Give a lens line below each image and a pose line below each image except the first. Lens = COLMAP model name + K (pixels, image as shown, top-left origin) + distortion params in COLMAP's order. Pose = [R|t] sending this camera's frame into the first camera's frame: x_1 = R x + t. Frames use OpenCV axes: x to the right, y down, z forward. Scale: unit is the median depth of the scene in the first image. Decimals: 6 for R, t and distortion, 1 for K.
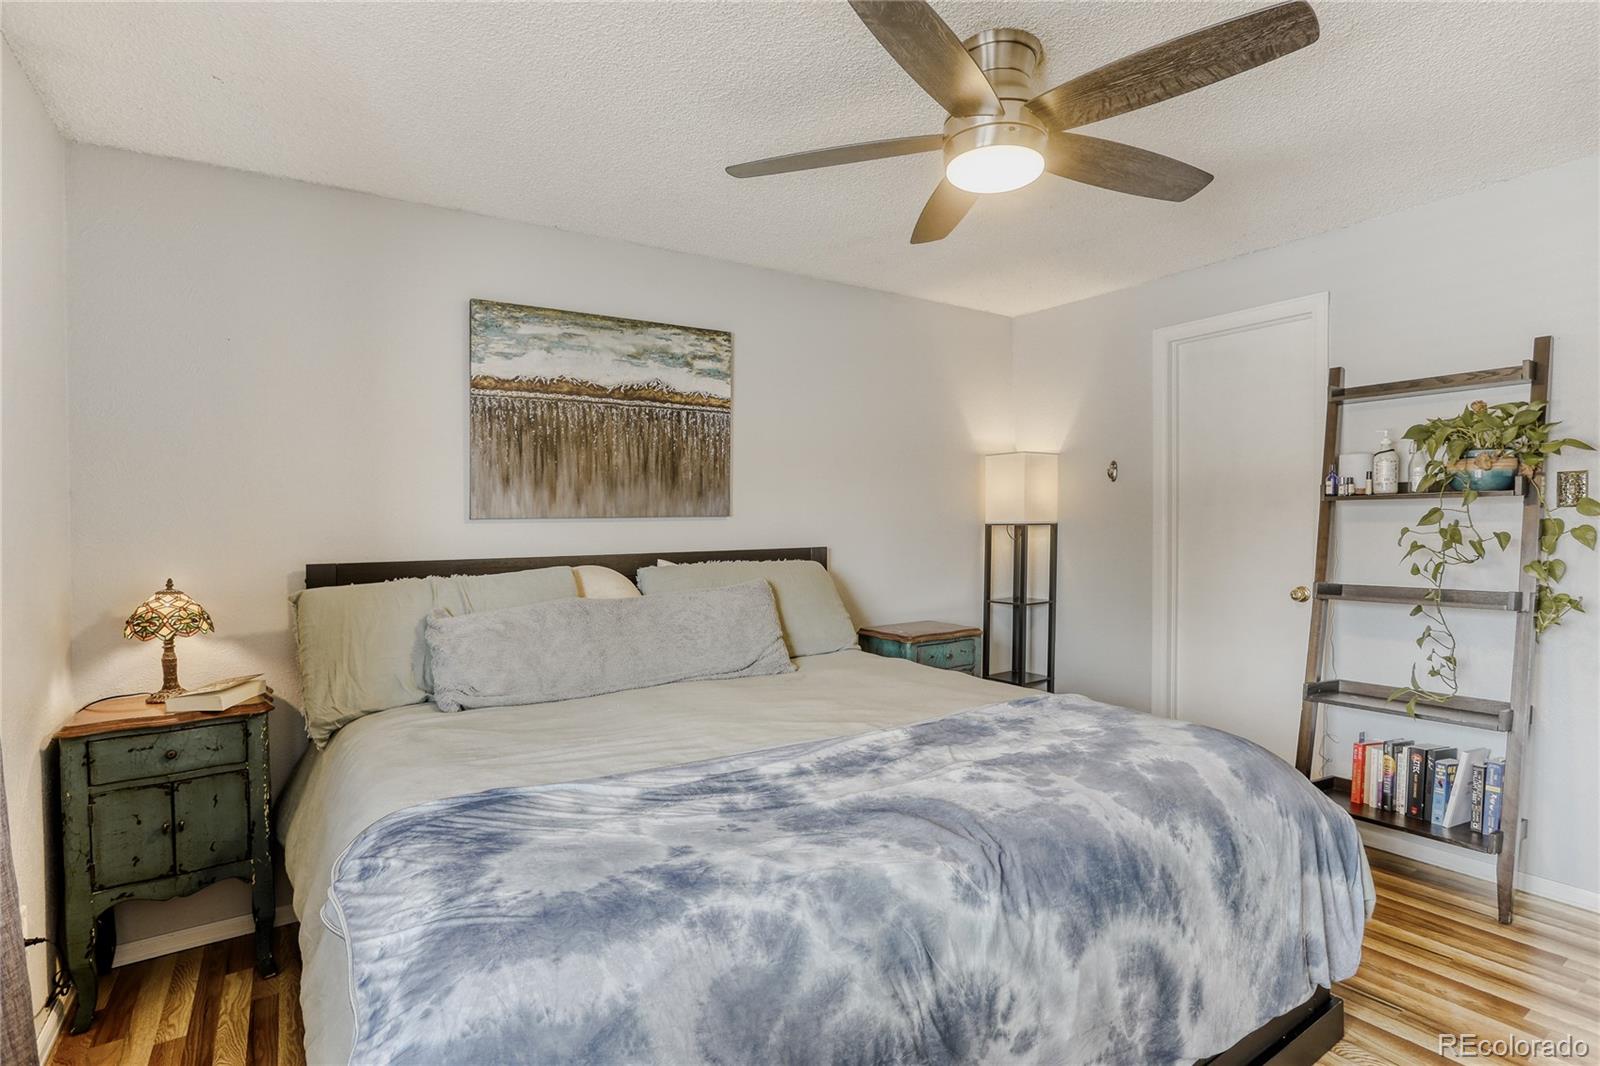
lens RADIAL K [[800.6, 0, 818.2], [0, 800.6, 529.7], [0, 0, 1]] dist [-0.033777, 0.000273]
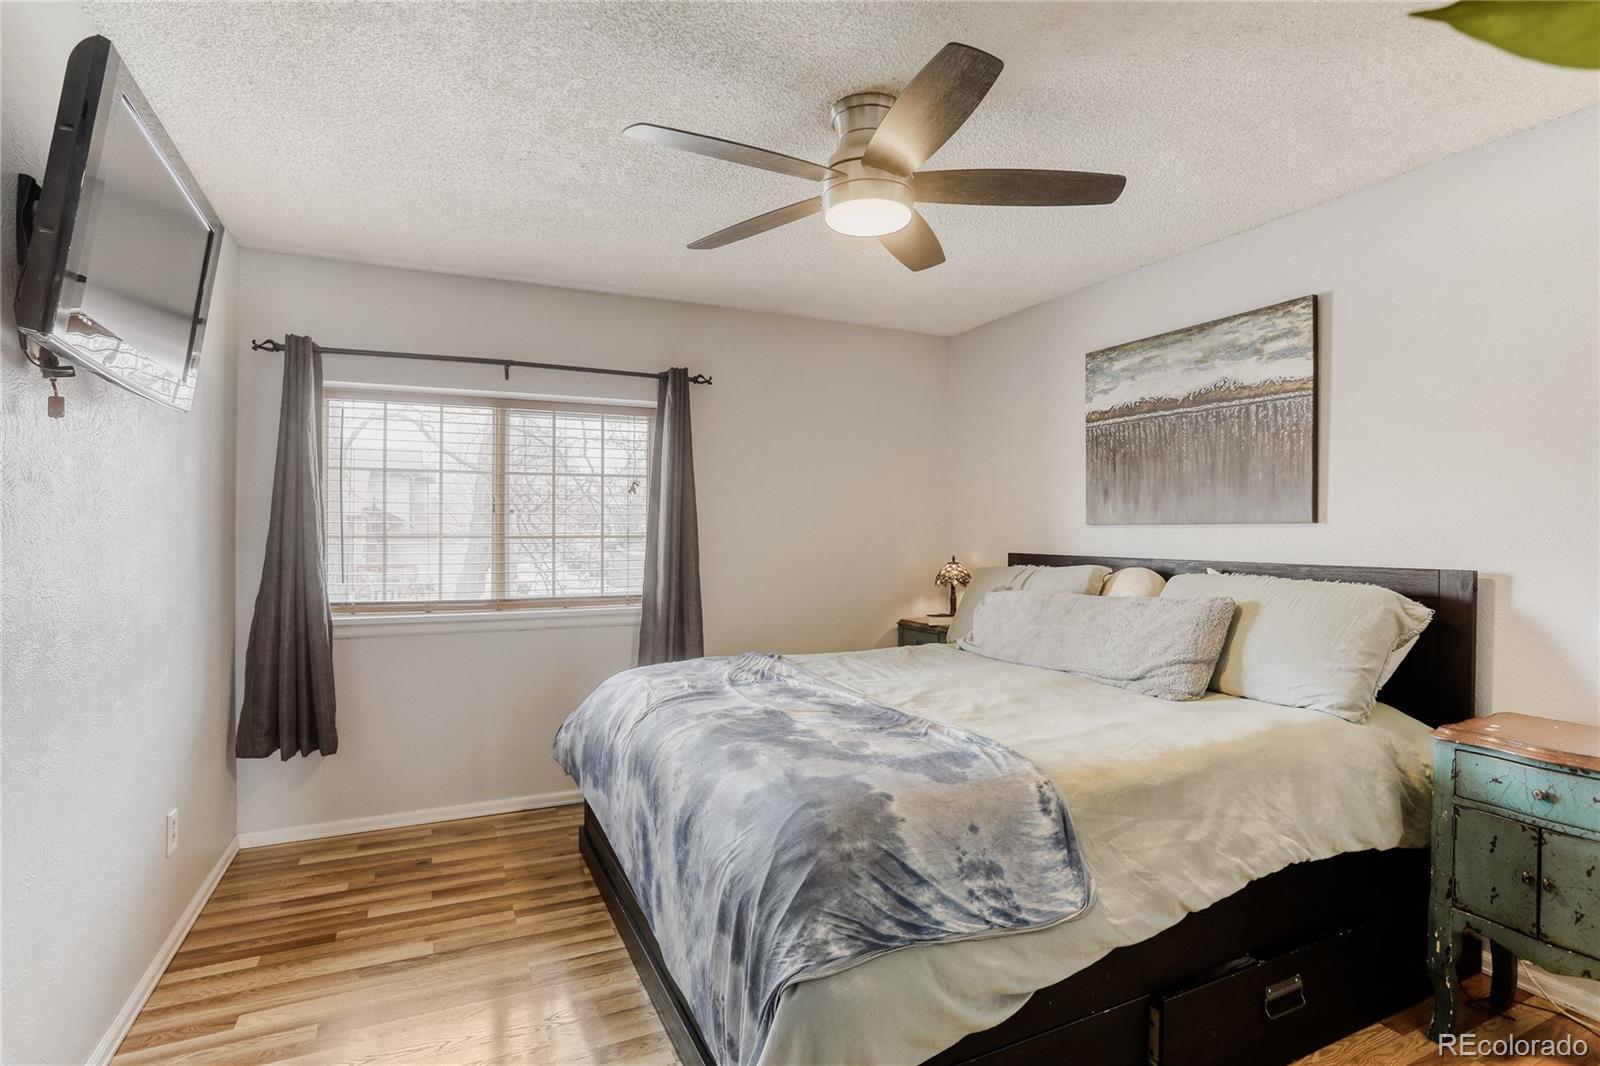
lens RADIAL K [[800.6, 0, 818.2], [0, 800.6, 529.7], [0, 0, 1]] dist [-0.033777, 0.000273]
pose [[-0.142860, 0.016793, -0.989600, 0.828679], [-0.007898, 0.999805, 0.018106, -0.022170], [0.989711, 0.010402, -0.142699, 0.683490]]
